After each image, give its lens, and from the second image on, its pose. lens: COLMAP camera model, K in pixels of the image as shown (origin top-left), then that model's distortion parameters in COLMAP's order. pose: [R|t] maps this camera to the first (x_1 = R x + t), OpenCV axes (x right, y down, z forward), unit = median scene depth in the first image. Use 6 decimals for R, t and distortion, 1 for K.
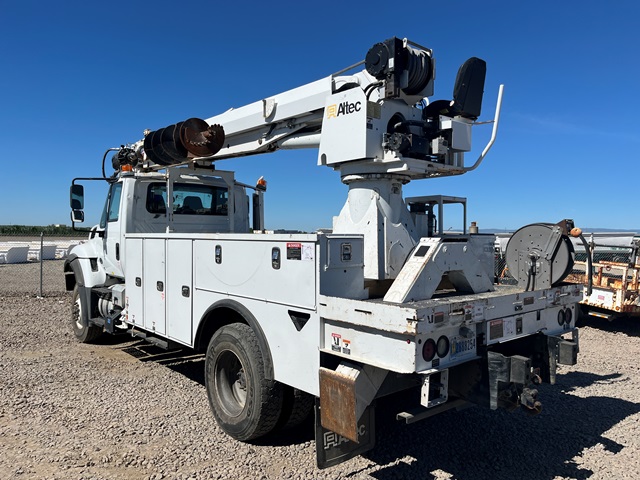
lens RADIAL K [[491.8, 0, 320.0], [0, 491.8, 240.0], [0, 0, 1]] dist [0.099883, -0.139360]
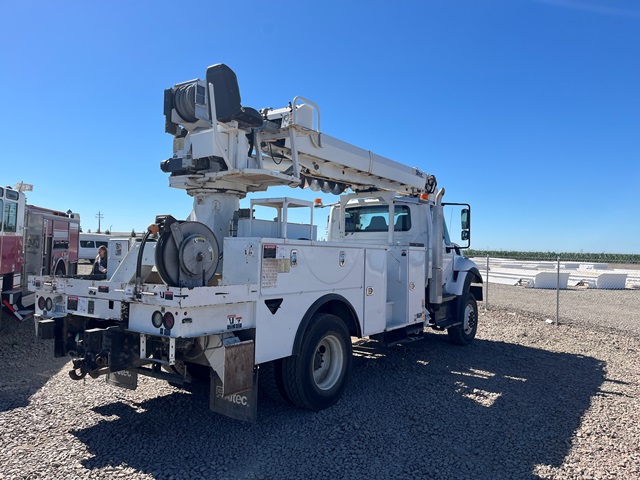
lens RADIAL K [[491.8, 0, 320.0], [0, 491.8, 240.0], [0, 0, 1]] dist [0.099883, -0.139360]
pose [[0.230817, -0.030593, -0.972516, 1.559310], [-0.034952, 0.998600, -0.039709, 0.033212], [0.972369, 0.043157, 0.229425, 1.136809]]
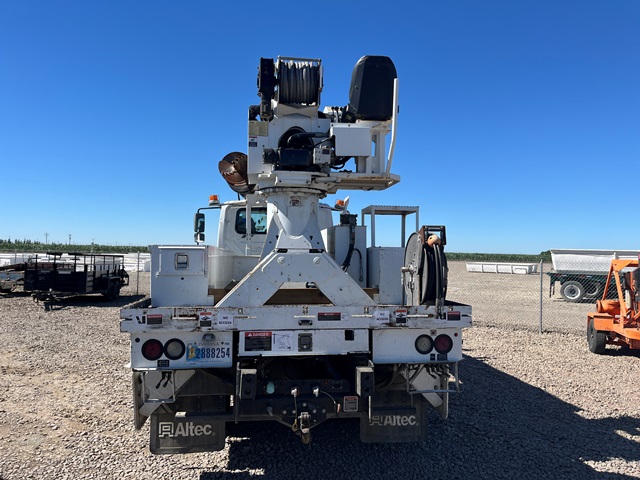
lens RADIAL K [[491.8, 0, 320.0], [0, 491.8, 240.0], [0, 0, 1]] dist [0.099883, -0.139360]
pose [[0.828231, -0.017431, -0.560116, 0.847755], [-0.009492, 0.998936, -0.045123, 0.022080], [0.560307, 0.042689, 0.827184, 0.226696]]
